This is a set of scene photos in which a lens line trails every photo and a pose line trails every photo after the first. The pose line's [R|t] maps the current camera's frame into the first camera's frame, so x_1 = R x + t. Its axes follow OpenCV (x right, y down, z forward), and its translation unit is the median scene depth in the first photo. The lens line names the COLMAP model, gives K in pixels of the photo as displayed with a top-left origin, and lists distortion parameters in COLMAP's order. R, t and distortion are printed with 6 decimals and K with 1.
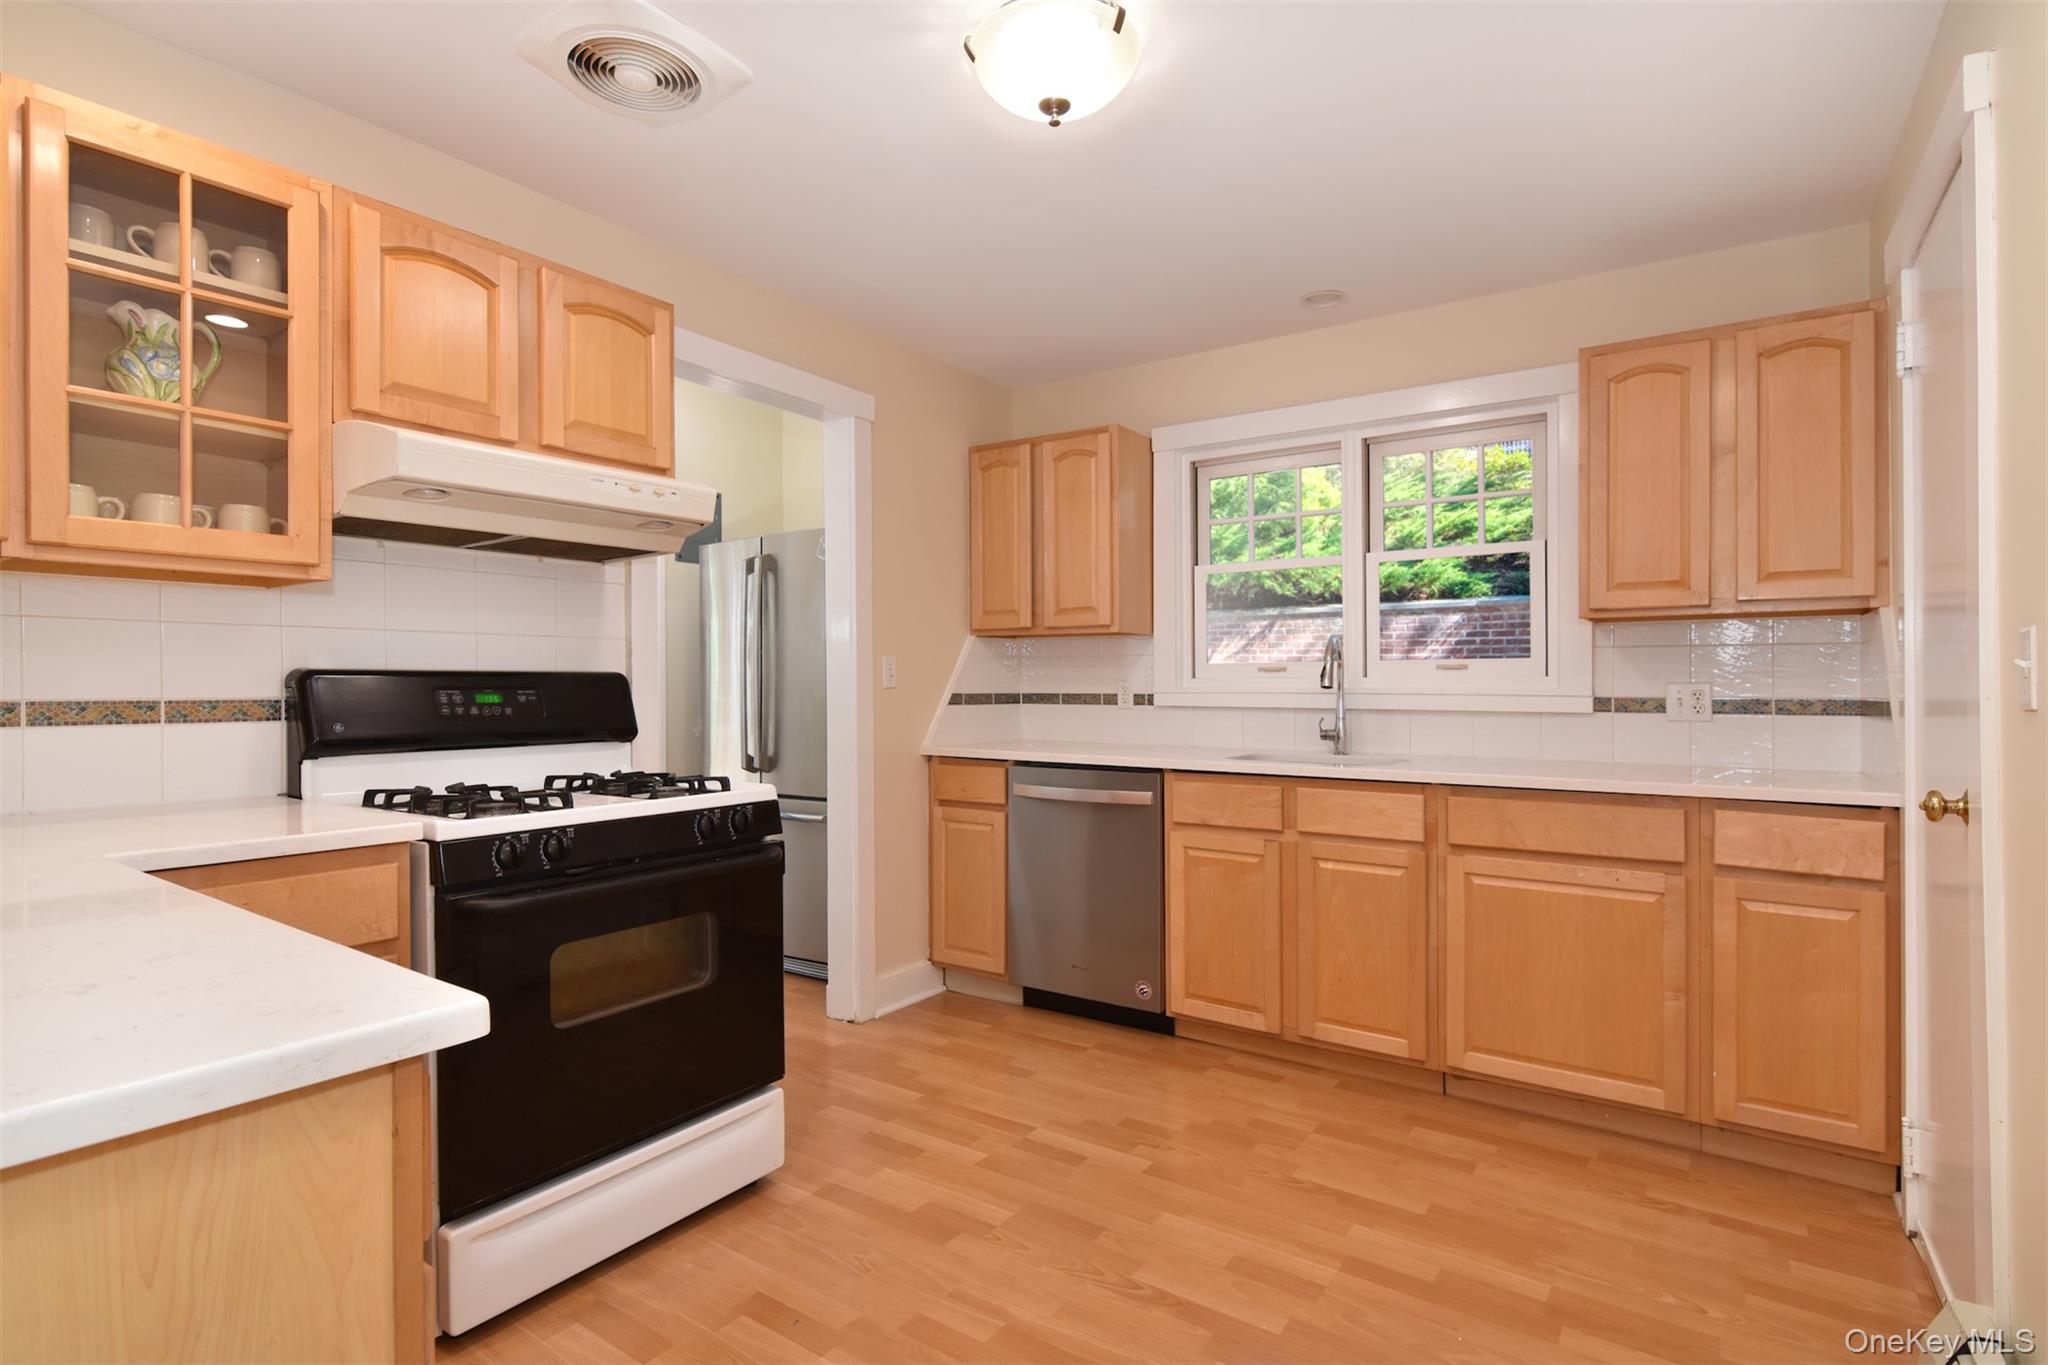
lens RADIAL K [[993.2, 0, 1022.6], [0, 993.2, 683.9], [0, 0, 1]] dist [-0.015511, 0.000575]
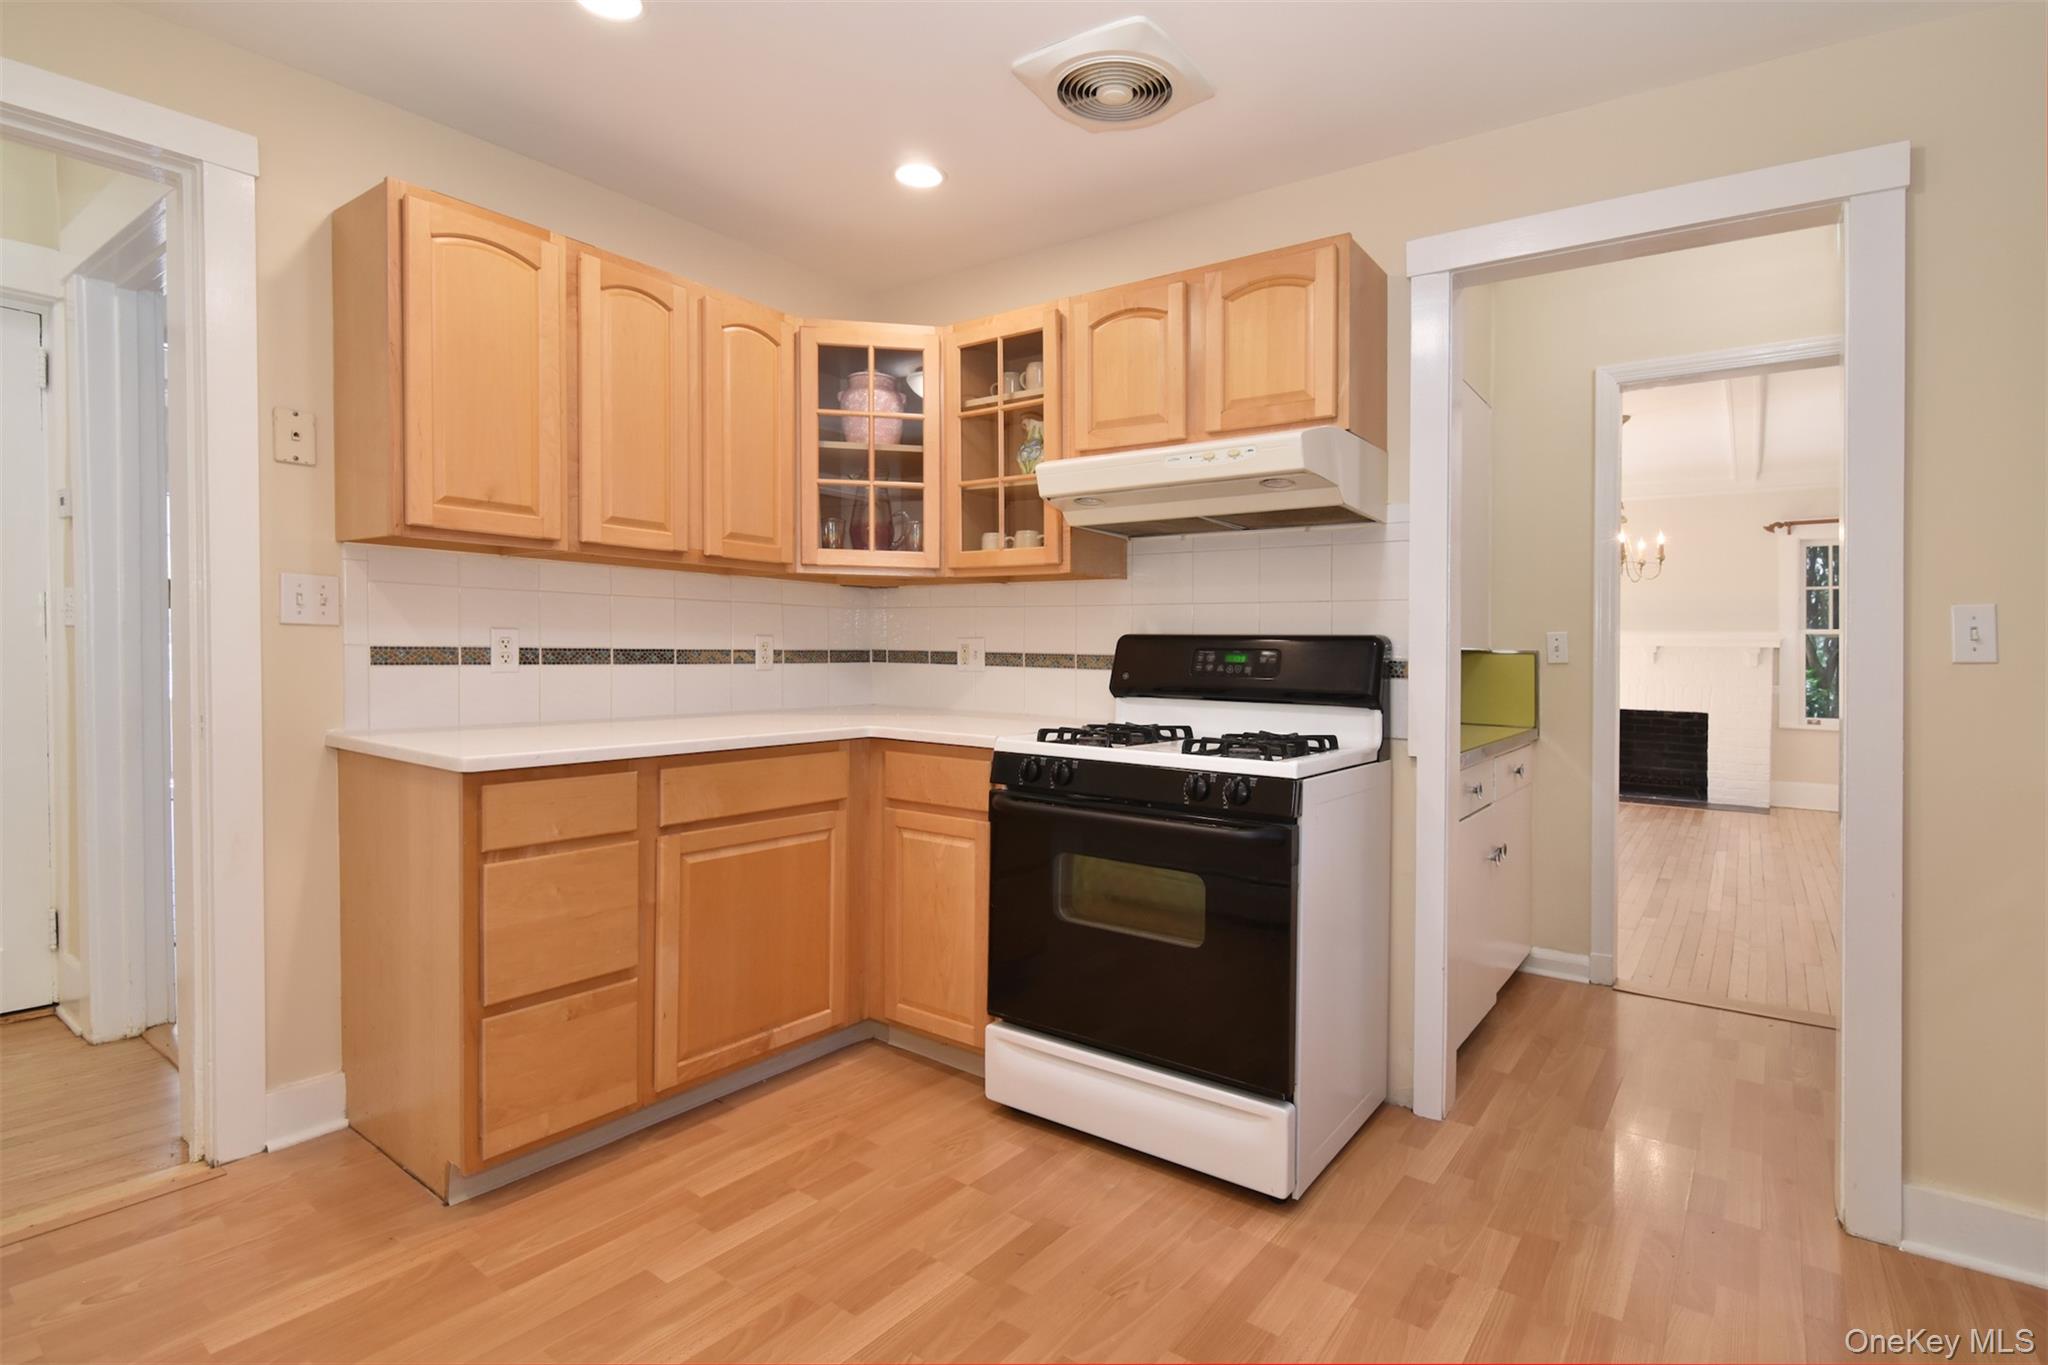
lens RADIAL K [[993.2, 0, 1062.8], [0, 993.2, 670.7], [0, 0, 1]] dist [-0.015511, 0.000575]
pose [[-0.003996, 0.023415, -0.999718, 0.683071], [-0.013954, 0.999627, 0.023468, 0.005188], [0.999895, 0.014044, -0.003667, 0.887849]]
